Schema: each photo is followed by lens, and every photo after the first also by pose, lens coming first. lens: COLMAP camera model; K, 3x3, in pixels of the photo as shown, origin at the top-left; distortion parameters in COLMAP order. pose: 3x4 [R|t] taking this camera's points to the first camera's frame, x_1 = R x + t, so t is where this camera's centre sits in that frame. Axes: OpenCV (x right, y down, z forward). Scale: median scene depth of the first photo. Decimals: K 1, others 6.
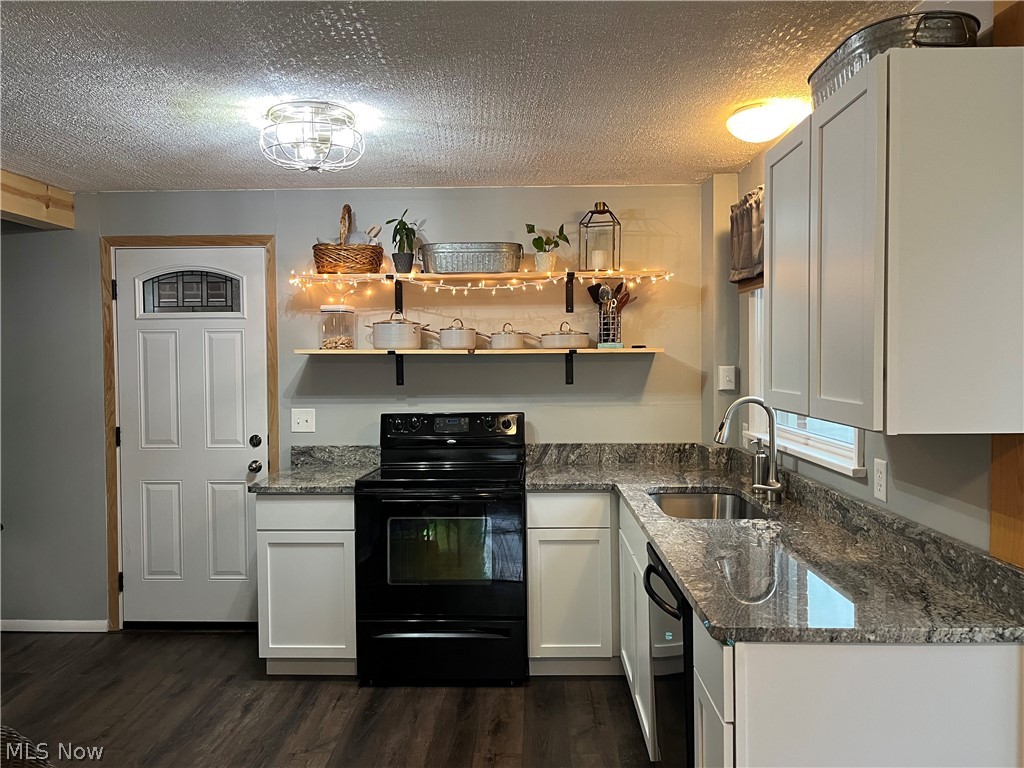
lens RADIAL K [[770.4, 0, 506.6], [0, 770.4, 384.6], [0, 0, 1]] dist [0.058047, -0.081595]
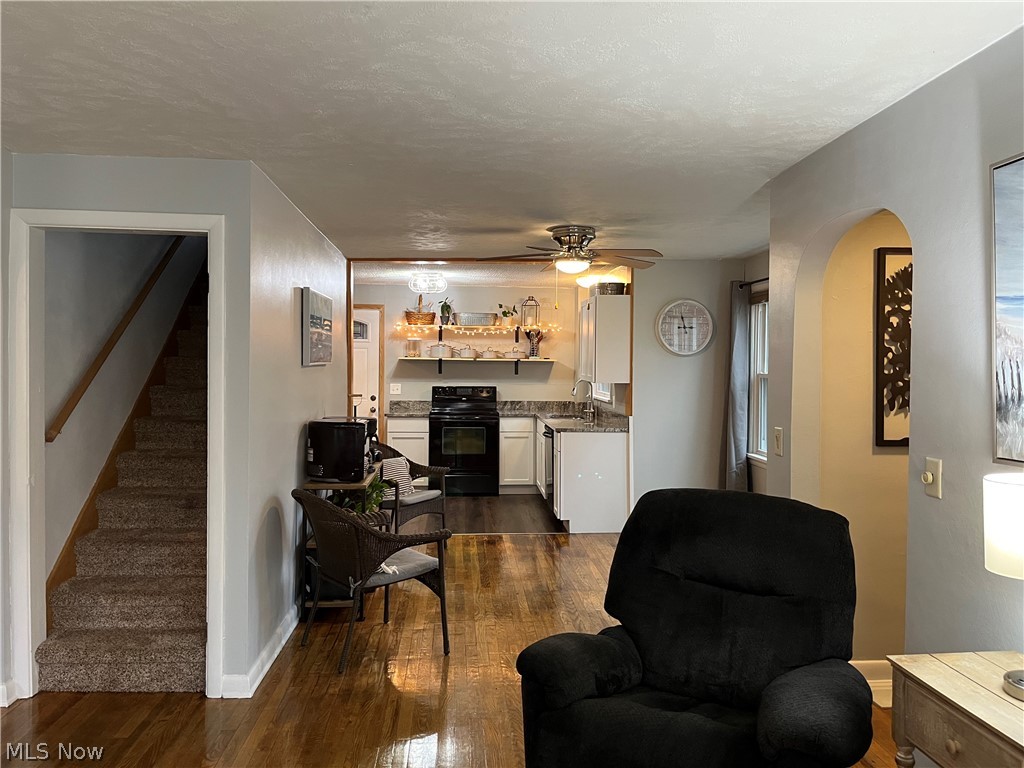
lens RADIAL K [[770.4, 0, 510.6], [0, 770.4, 377.9], [0, 0, 1]] dist [0.058047, -0.081595]
pose [[0.995323, 0.015010, 0.095434, -0.154679], [-0.014098, 0.999848, -0.010221, 0.033935], [-0.095573, 0.008828, 0.995383, -1.277880]]
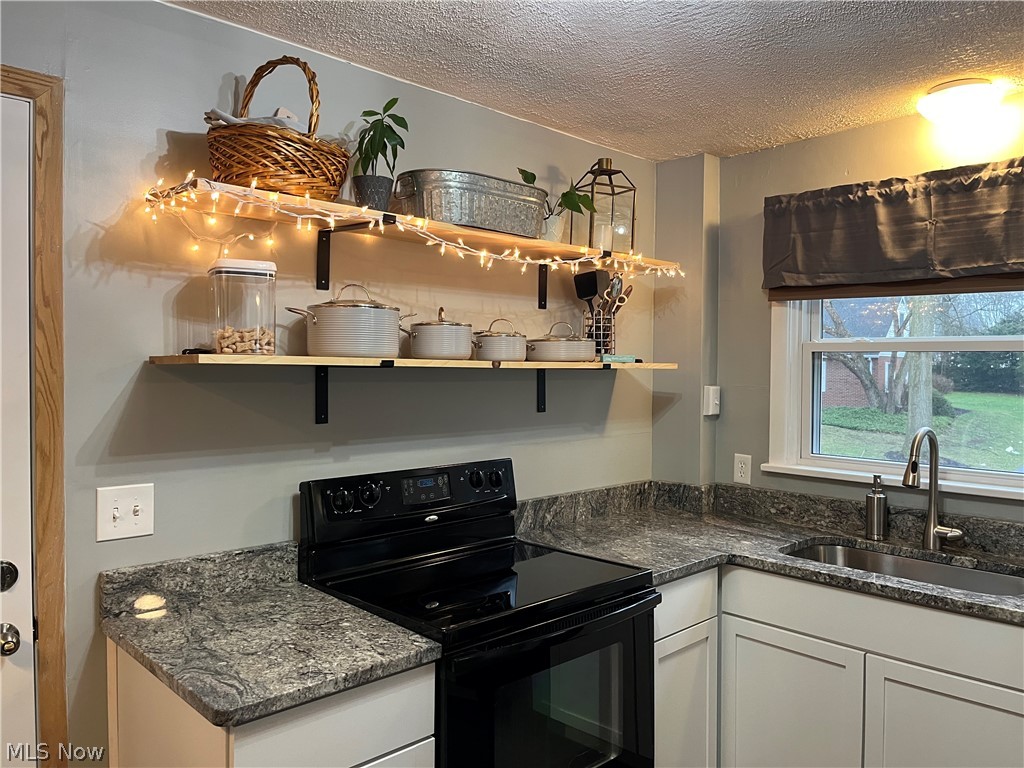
lens RADIAL K [[770.4, 0, 509.5], [0, 770.4, 384.9], [0, 0, 1]] dist [0.058047, -0.081595]
pose [[0.699321, -0.004569, 0.714793, -0.450679], [0.008322, 0.999964, -0.001750, -0.025112], [-0.714759, 0.007173, 0.699334, 0.556812]]
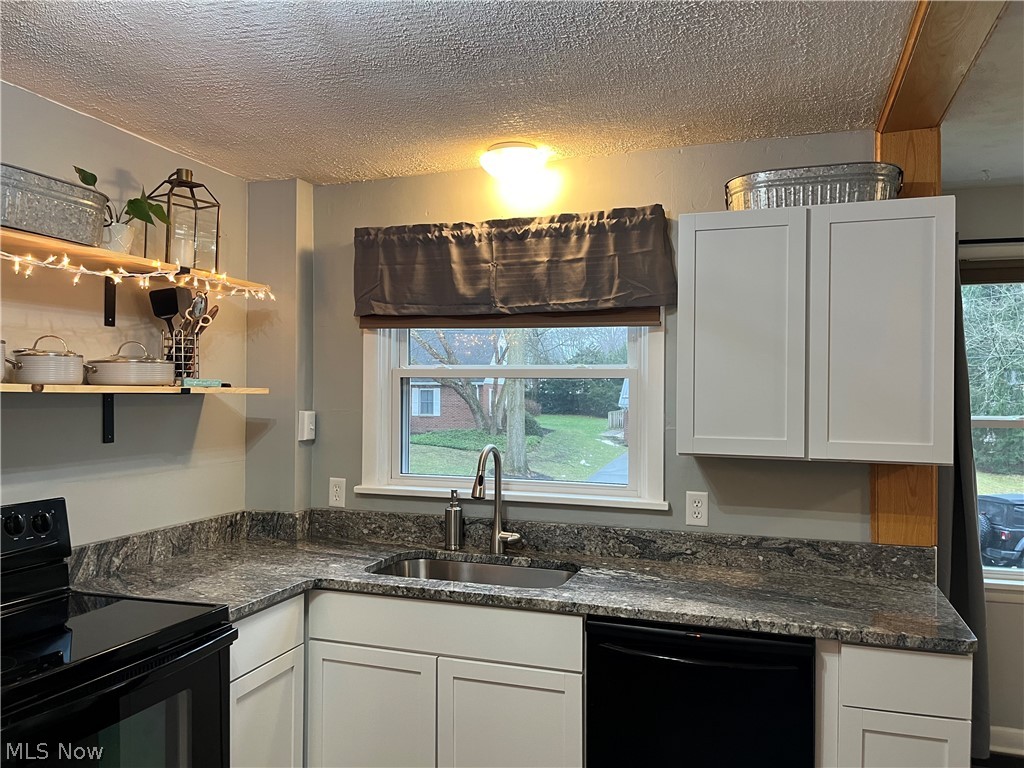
lens RADIAL K [[770.4, 0, 510.7], [0, 770.4, 389.0], [0, 0, 1]] dist [0.058047, -0.081595]
pose [[0.294744, 0.016309, 0.955437, -0.432704], [0.020319, 0.999521, -0.023329, -0.023293], [-0.955360, 0.026290, 0.294272, 0.530451]]
